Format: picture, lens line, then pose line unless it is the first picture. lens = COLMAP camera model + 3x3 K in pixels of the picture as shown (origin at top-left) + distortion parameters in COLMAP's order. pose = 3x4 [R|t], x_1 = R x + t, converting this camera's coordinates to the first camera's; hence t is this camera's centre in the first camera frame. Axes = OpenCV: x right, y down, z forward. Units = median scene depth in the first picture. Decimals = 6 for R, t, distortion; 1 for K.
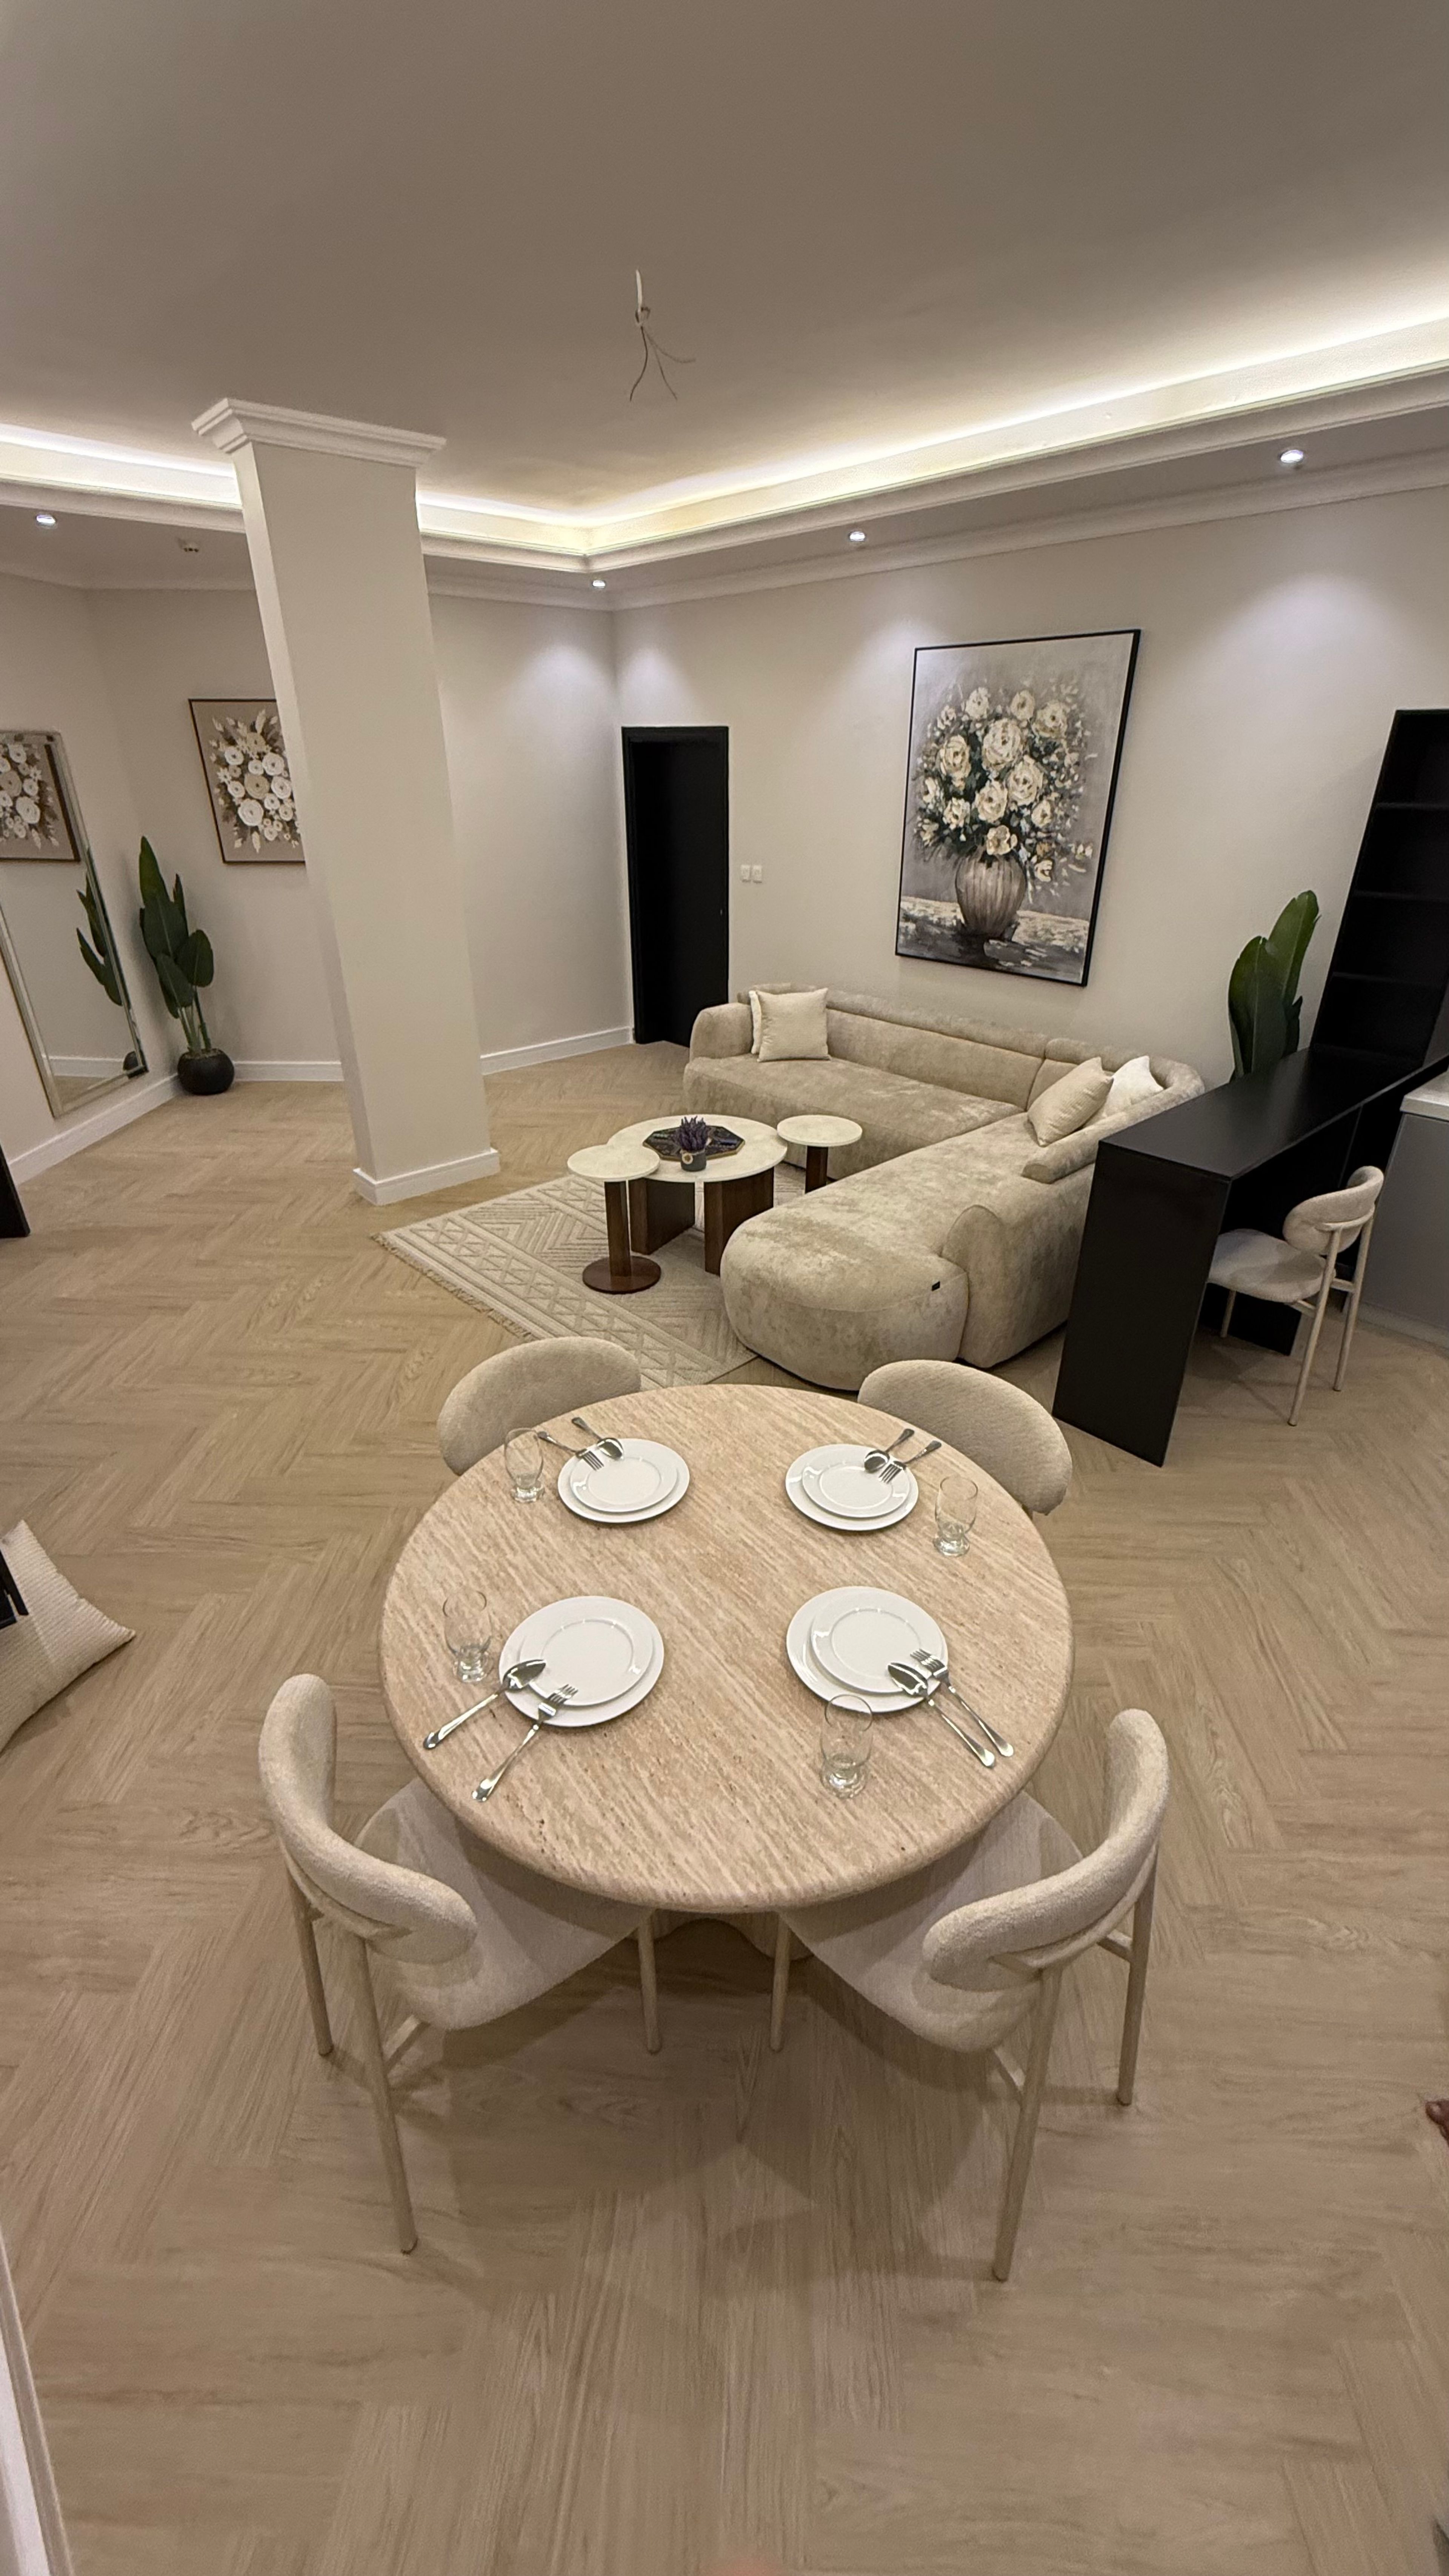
lens RADIAL K [[1038.5, 0, 719.0], [0, 1038.5, 1290.9], [0, 0, 1]] dist [-0.016720, -0.000317]
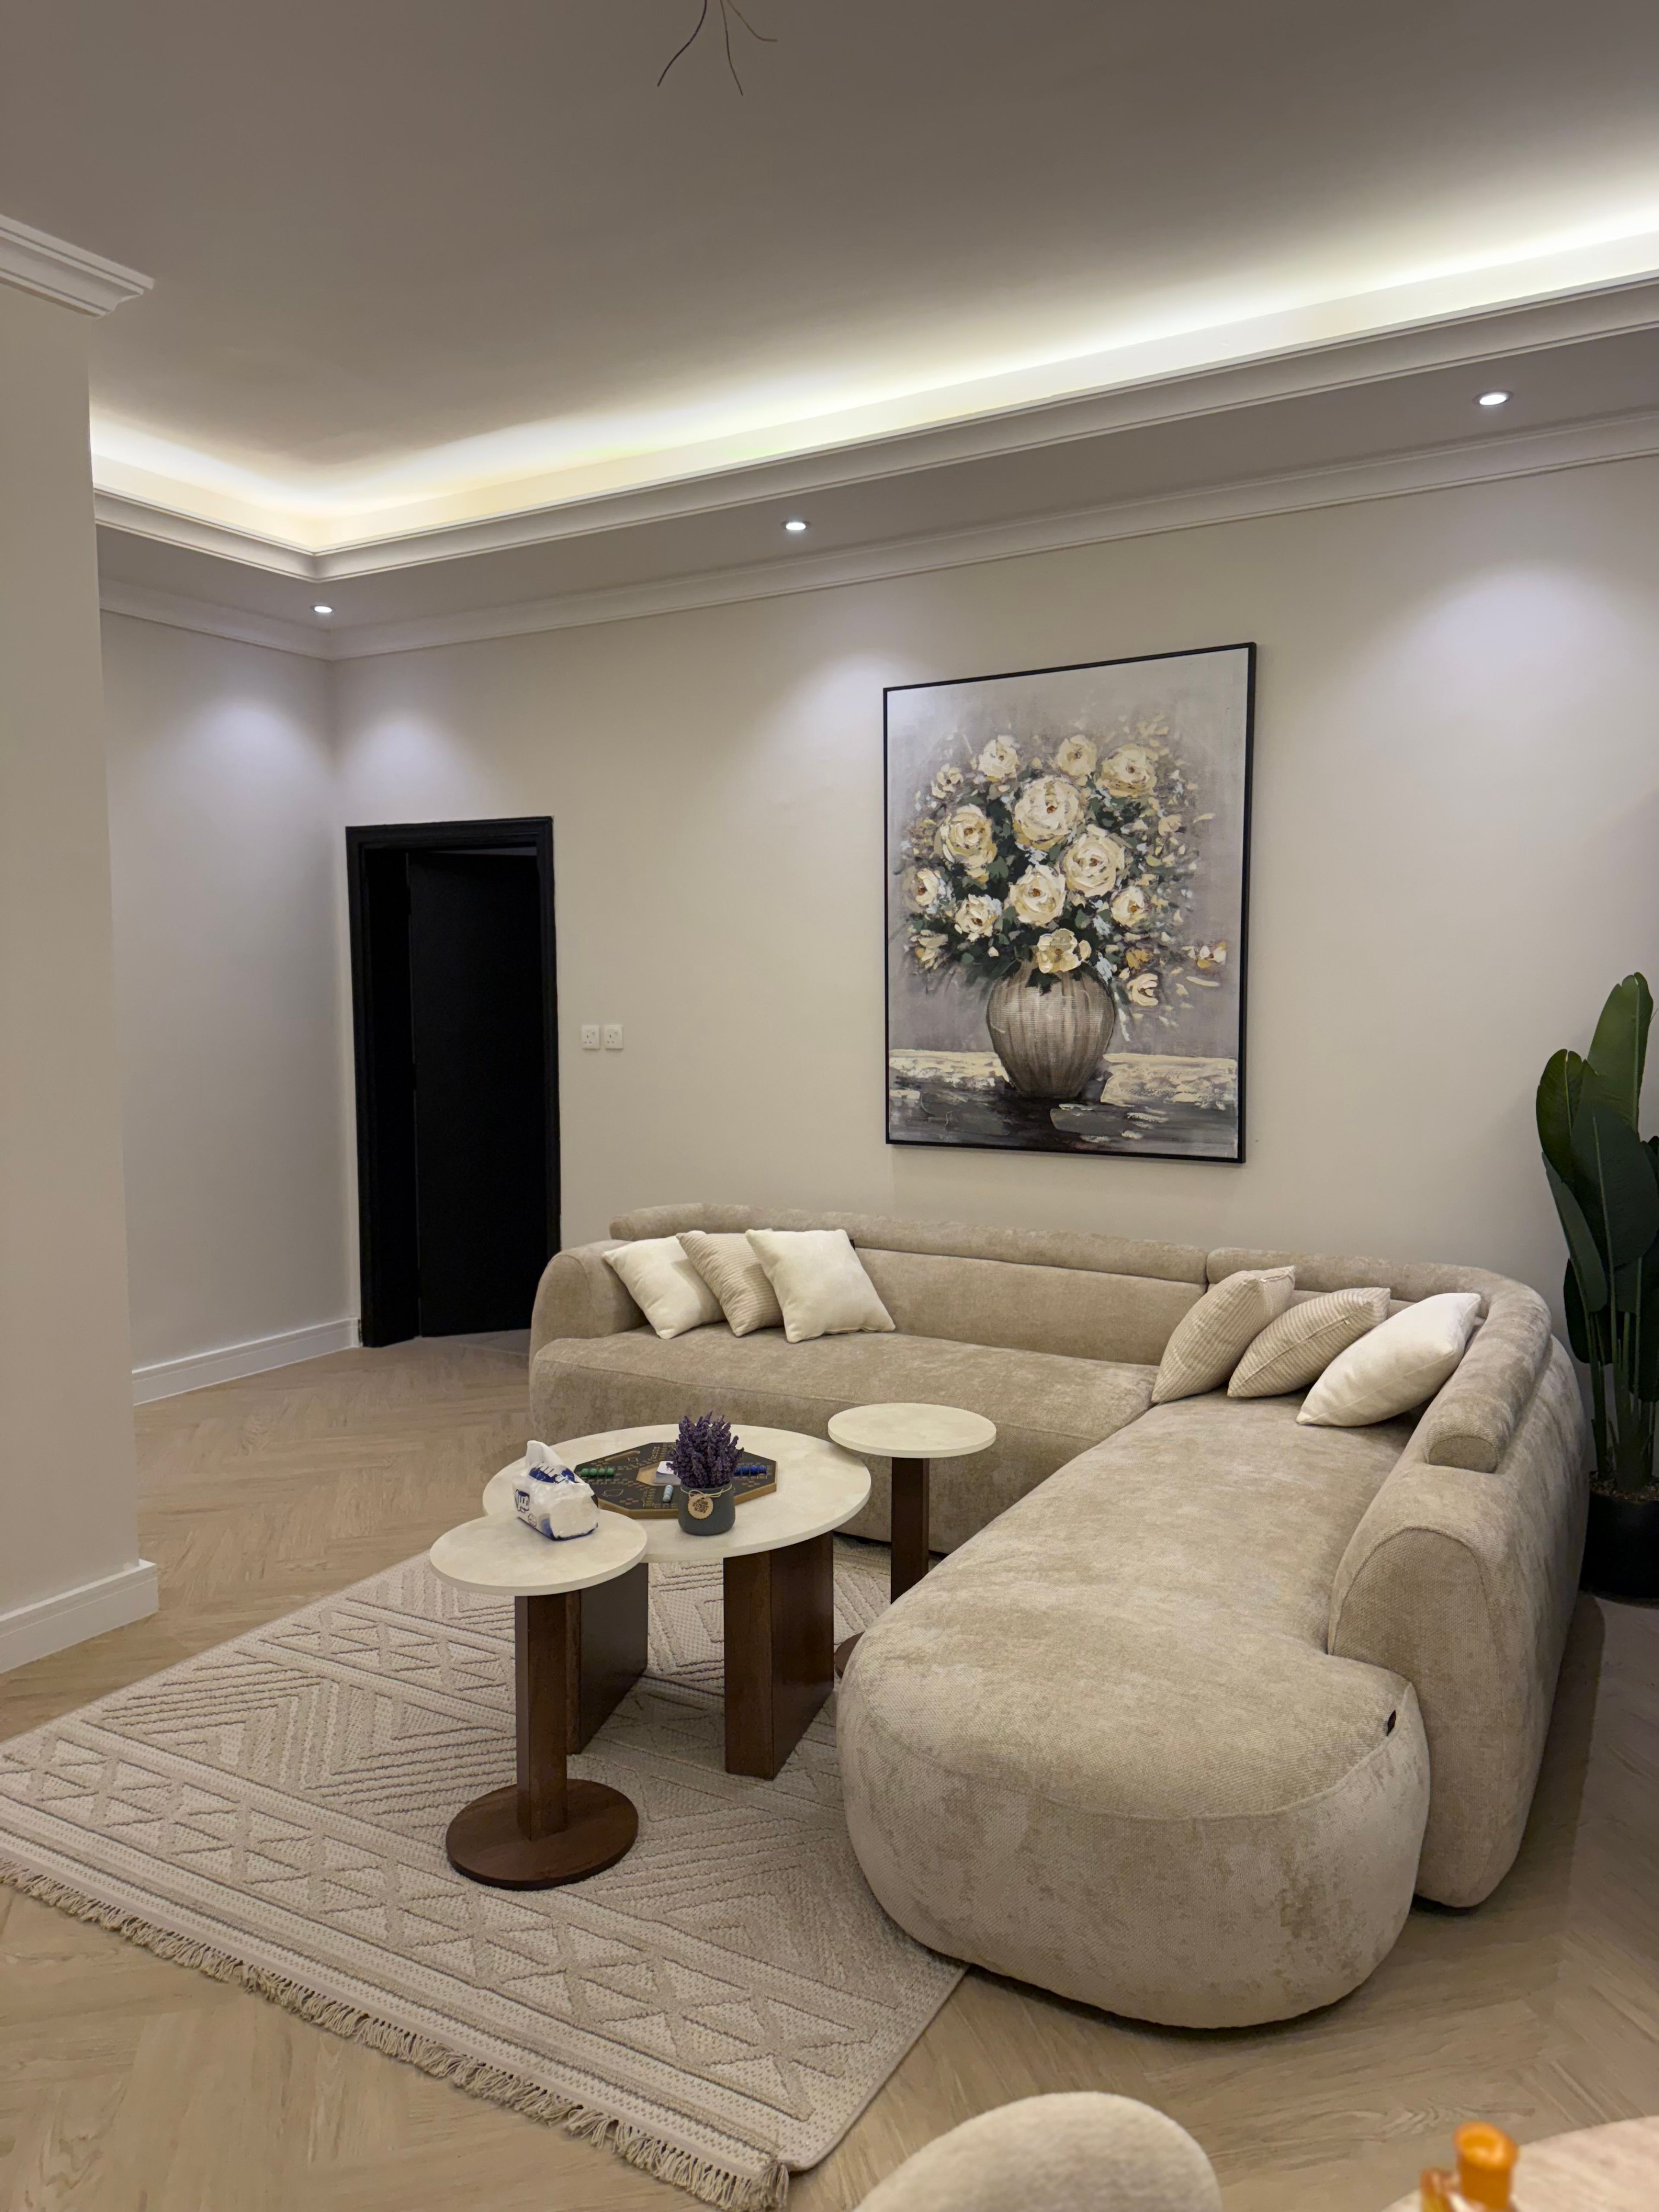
lens RADIAL K [[1552.7, 0, 819.8], [0, 1552.7, 1103.7], [0, 0, 1]] dist [0.038211, -0.036659]
pose [[0.951857, -0.024516, 0.305561, -0.158093], [0.143661, 0.916232, -0.374006, -0.022583], [-0.270796, 0.399897, 0.875644, 0.262387]]
